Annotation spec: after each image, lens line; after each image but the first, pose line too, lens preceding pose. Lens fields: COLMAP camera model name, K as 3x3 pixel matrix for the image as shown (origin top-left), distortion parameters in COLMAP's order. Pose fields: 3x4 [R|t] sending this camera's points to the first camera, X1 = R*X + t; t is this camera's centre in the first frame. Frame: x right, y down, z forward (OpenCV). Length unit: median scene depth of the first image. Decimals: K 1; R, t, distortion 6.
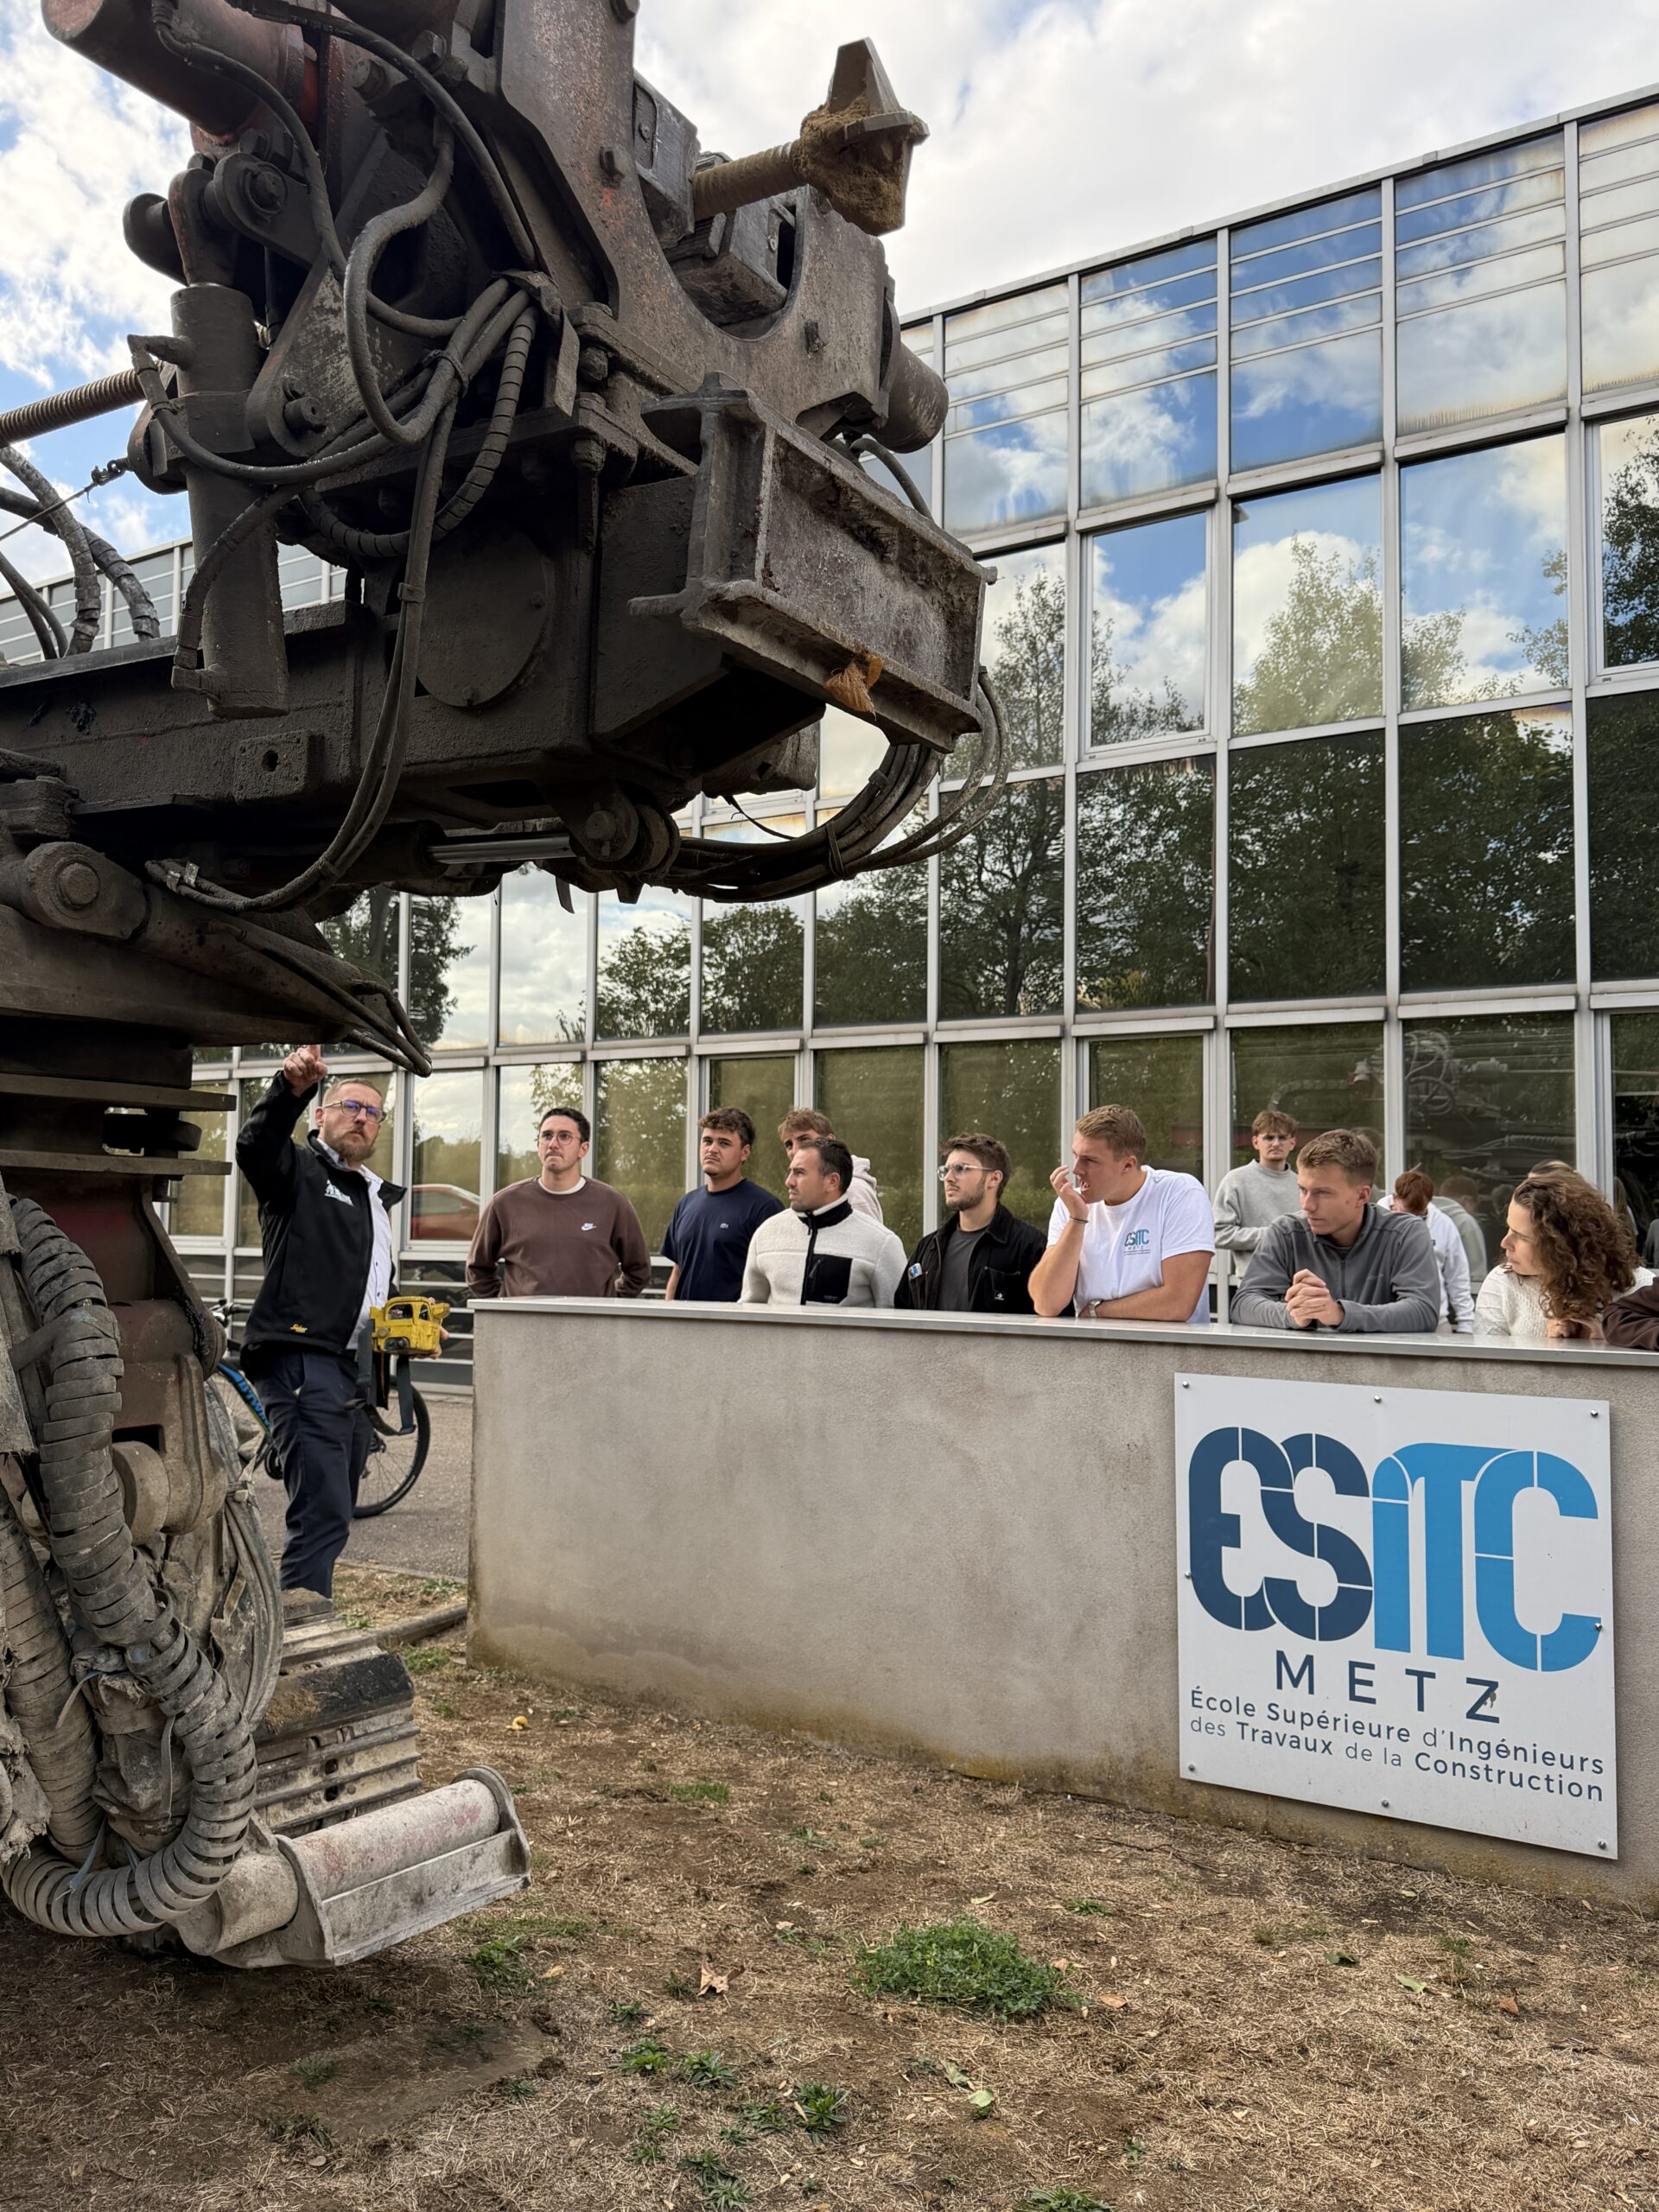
lens RADIAL K [[1735.1, 0, 786.8], [0, 1735.1, 1116.7], [0, 0, 1]] dist [0.040426, -0.033276]
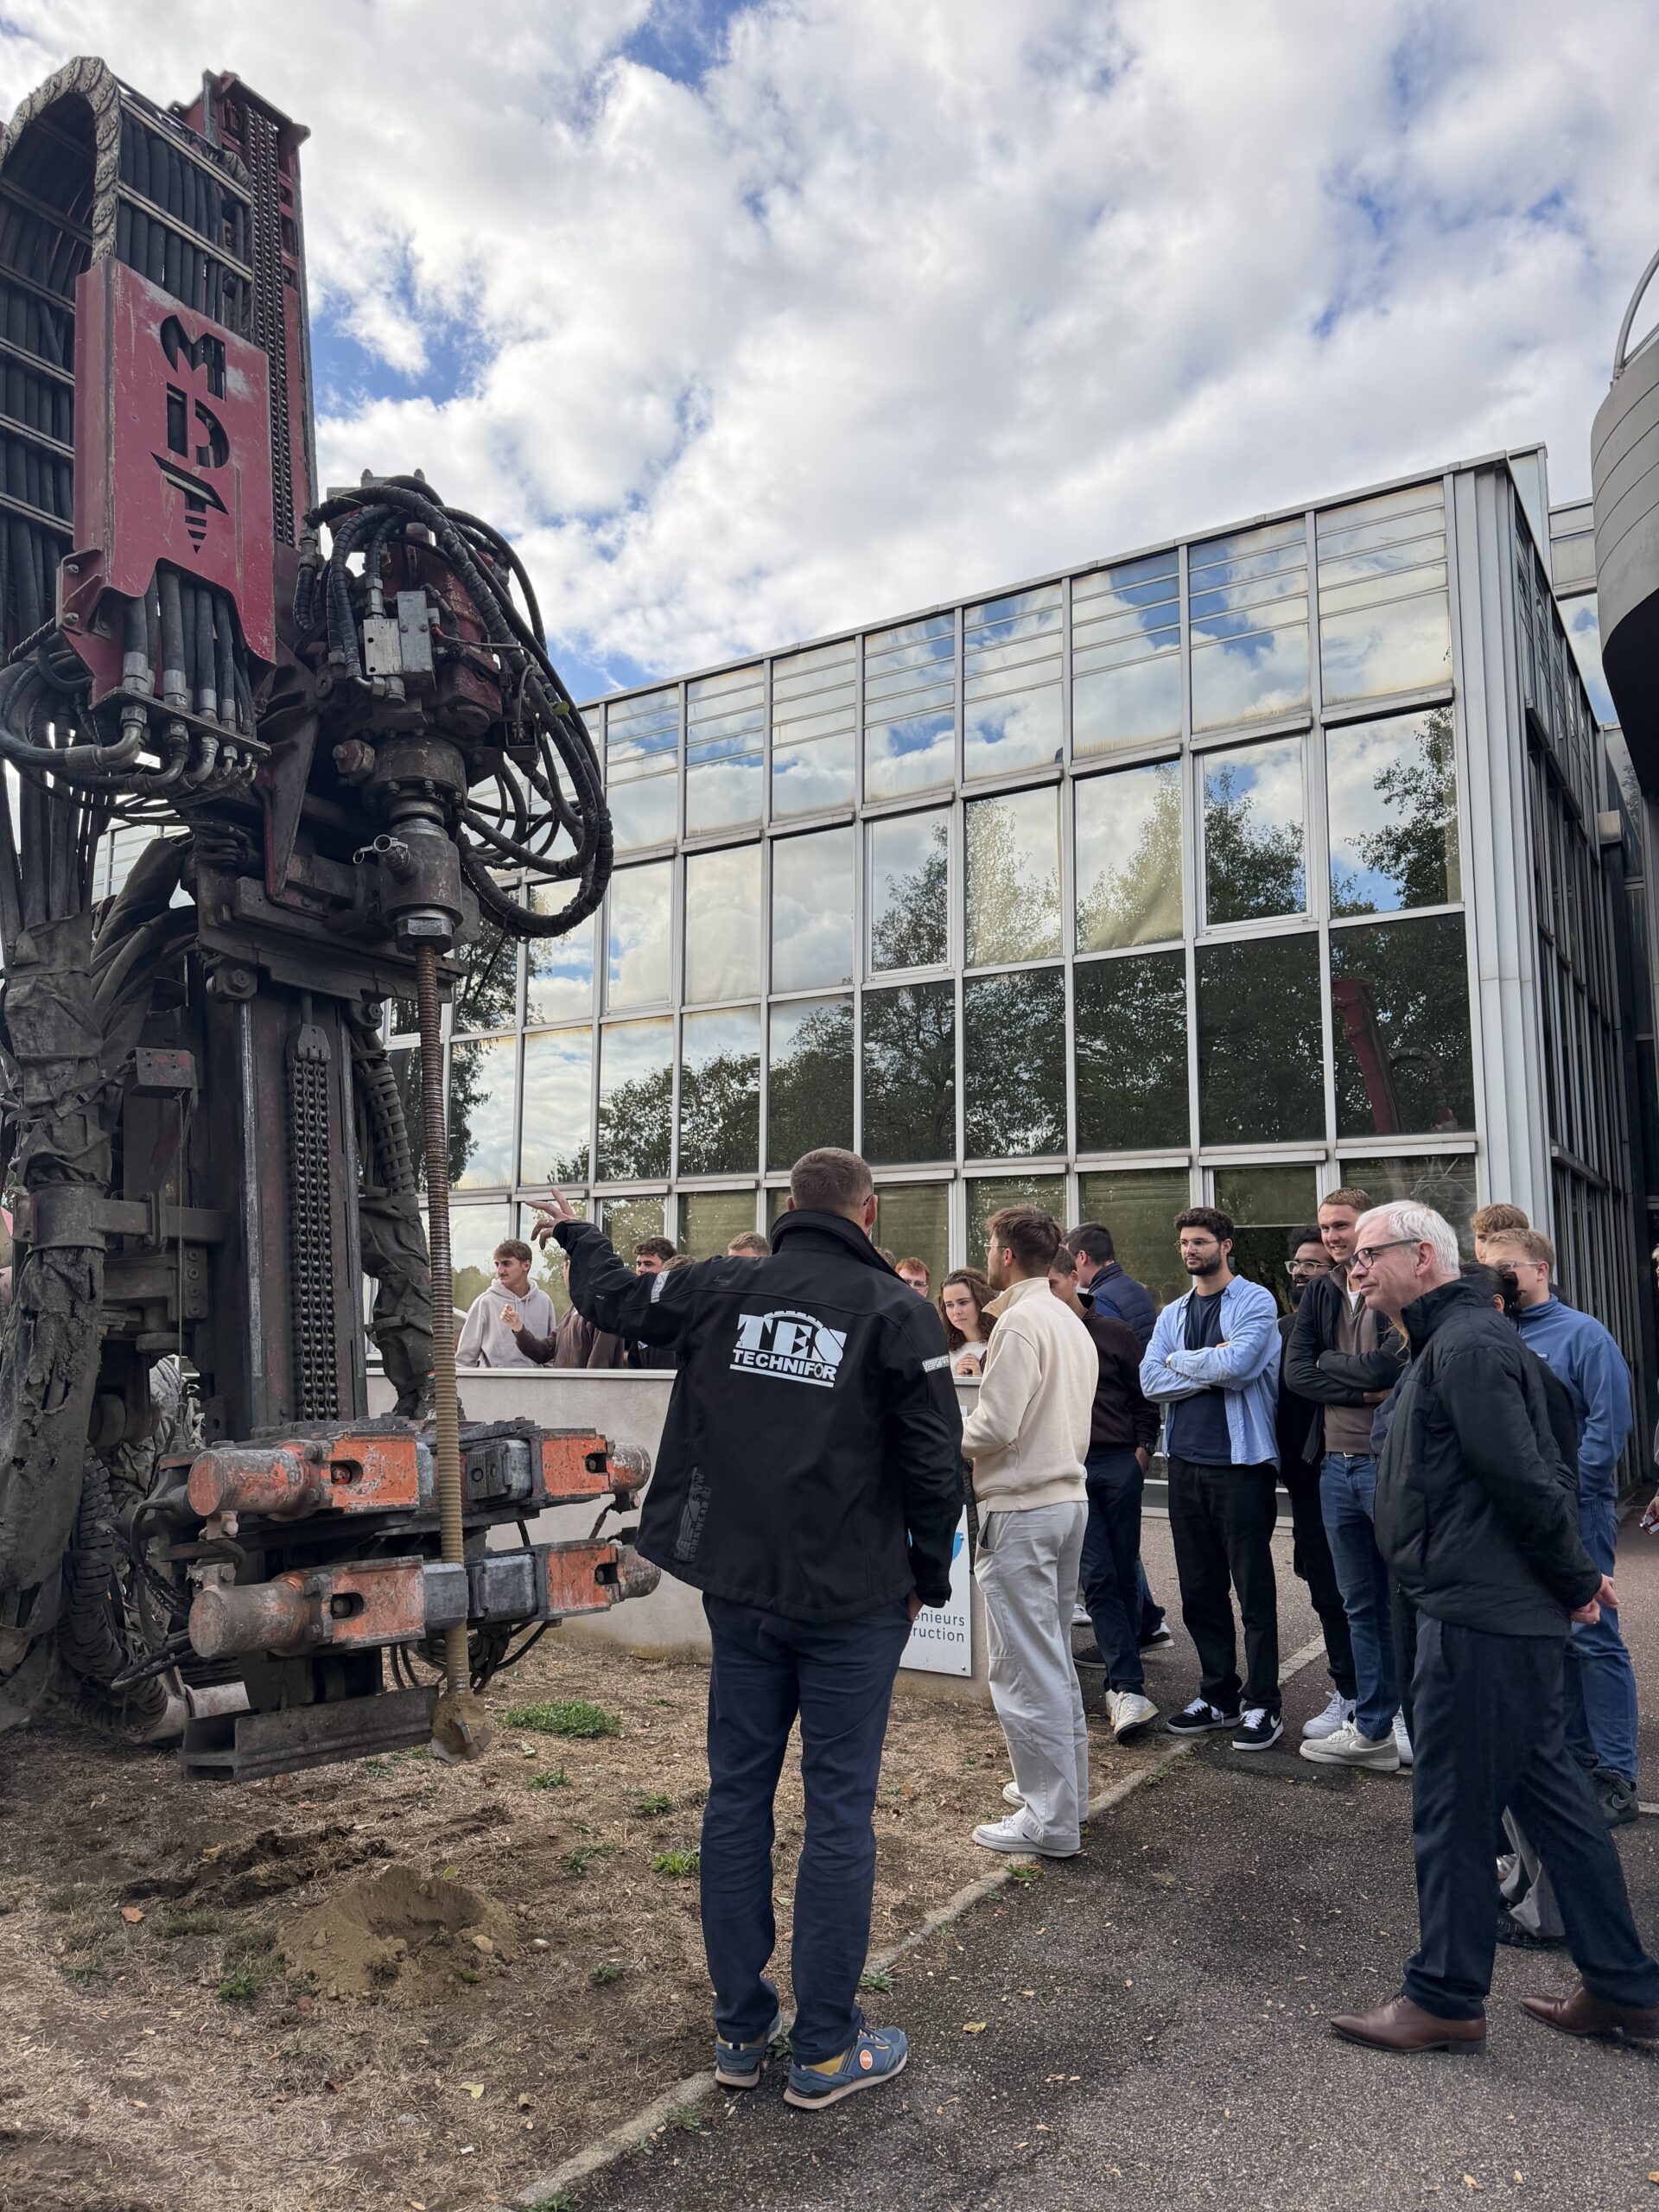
lens RADIAL K [[1605.5, 0, 807.6], [0, 1605.5, 1113.6], [0, 0, 1]] dist [0.113437, -0.027750]
pose [[0.999993, -0.003644, -0.000657, 0.142313], [0.003580, 0.996866, -0.079033, -0.001757], [0.000943, 0.079031, 0.996872, -0.292500]]
